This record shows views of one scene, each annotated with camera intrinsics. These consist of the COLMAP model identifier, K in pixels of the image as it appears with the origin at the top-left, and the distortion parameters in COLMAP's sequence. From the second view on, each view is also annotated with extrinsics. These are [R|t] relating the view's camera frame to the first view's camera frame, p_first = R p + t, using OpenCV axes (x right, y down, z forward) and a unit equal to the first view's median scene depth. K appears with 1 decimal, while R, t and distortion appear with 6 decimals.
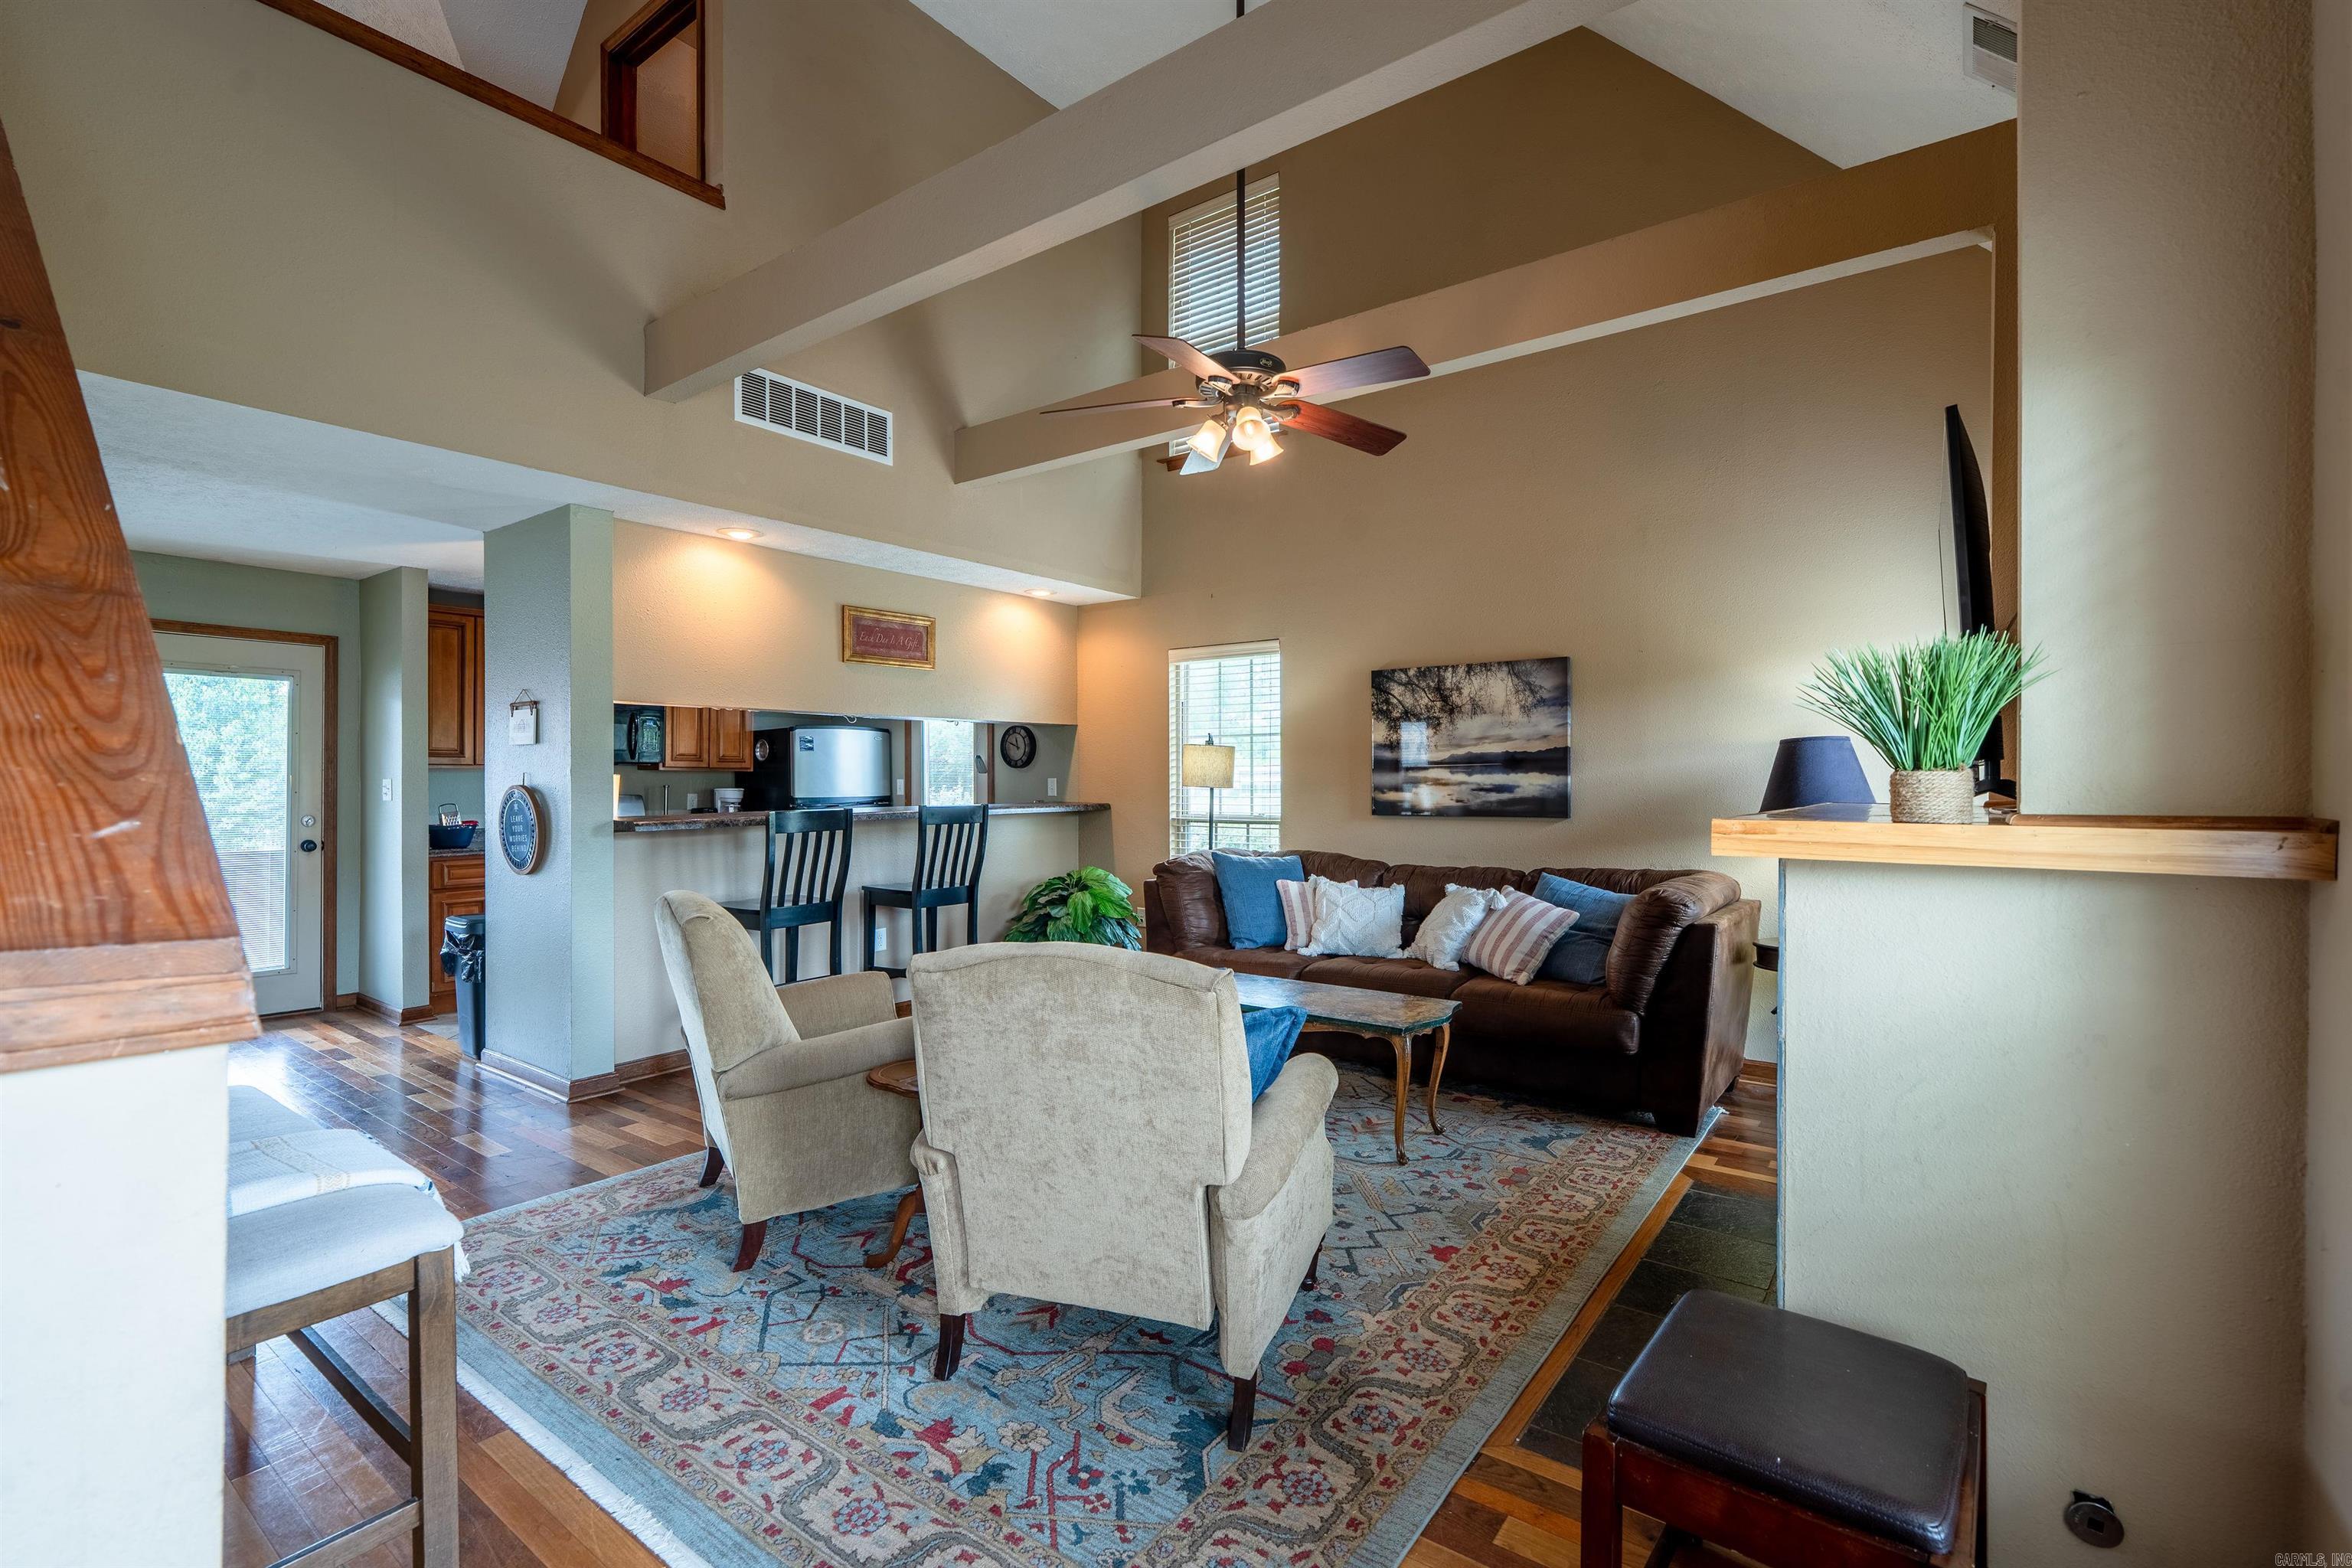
lens RADIAL K [[1057.0, 0, 1166.0], [0, 1057.0, 788.1], [0, 0, 1]] dist [-0.006017, 0.003363]
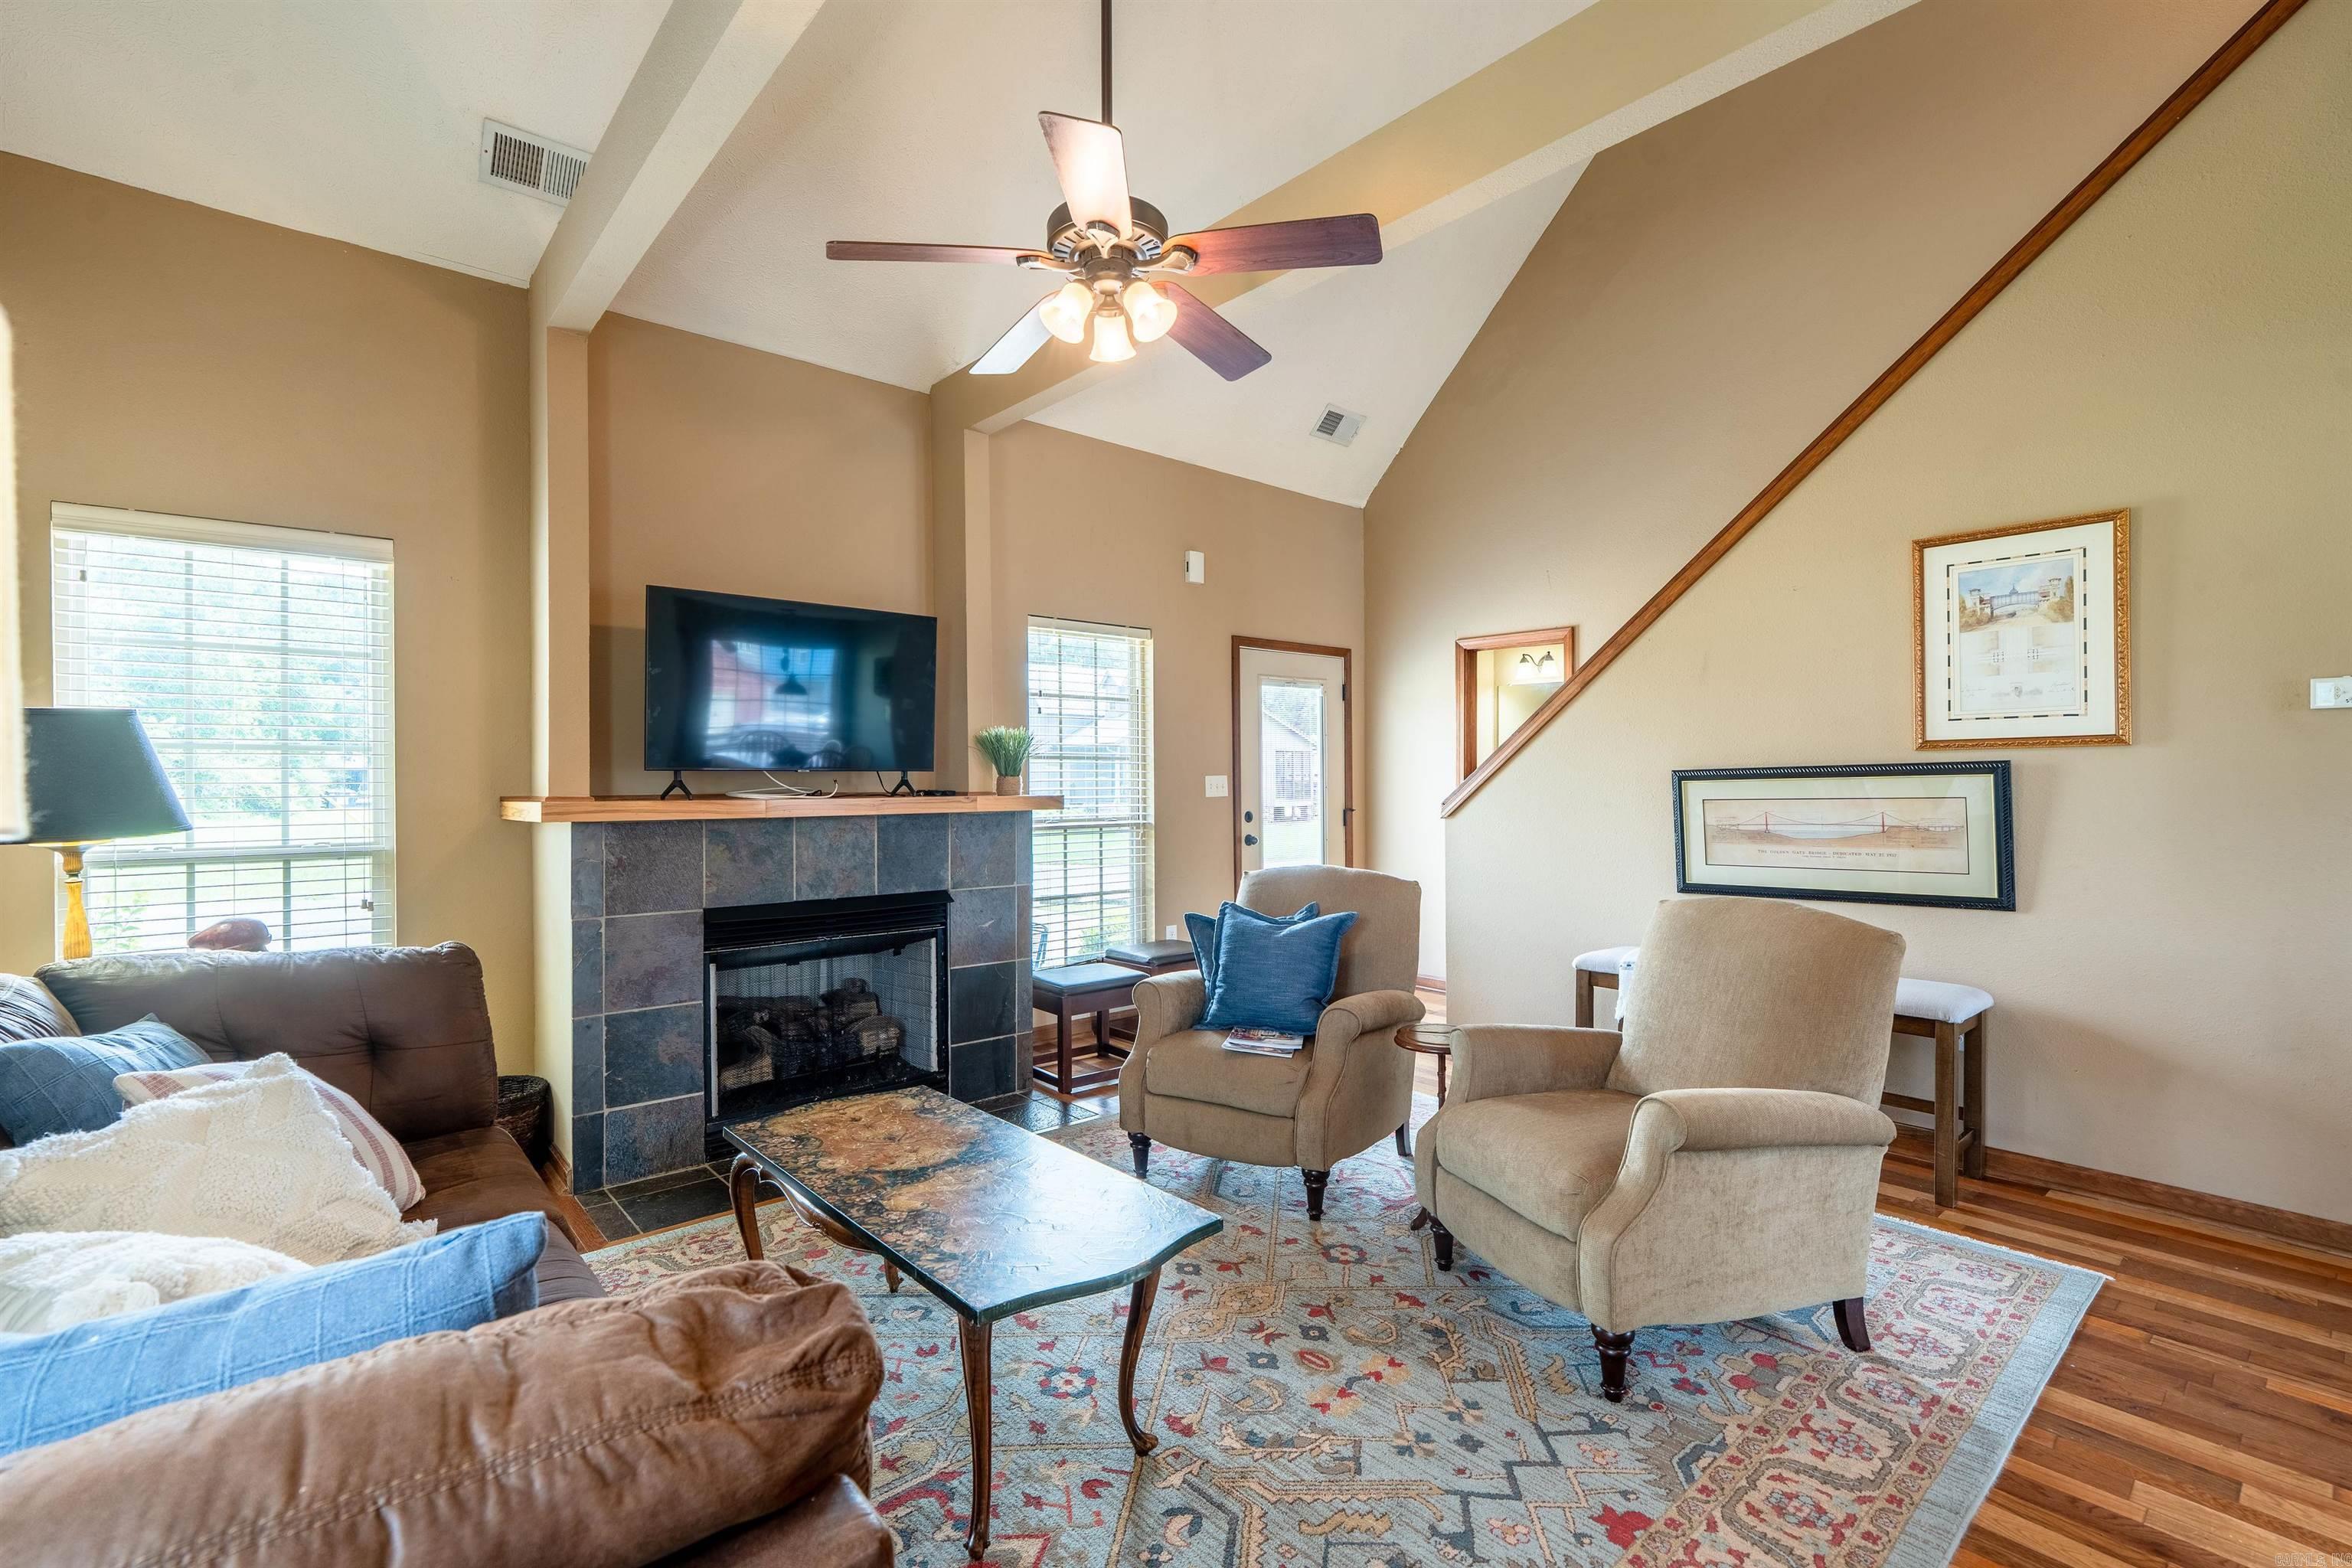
lens RADIAL K [[1057.0, 0, 1177.0], [0, 1057.0, 773.6], [0, 0, 1]] dist [-0.006017, 0.003363]
pose [[-0.979662, 0.004854, 0.200595, -0.086527], [0.004590, 0.999988, -0.001779, -0.006237], [-0.200601, -0.000822, -0.979673, 1.157283]]
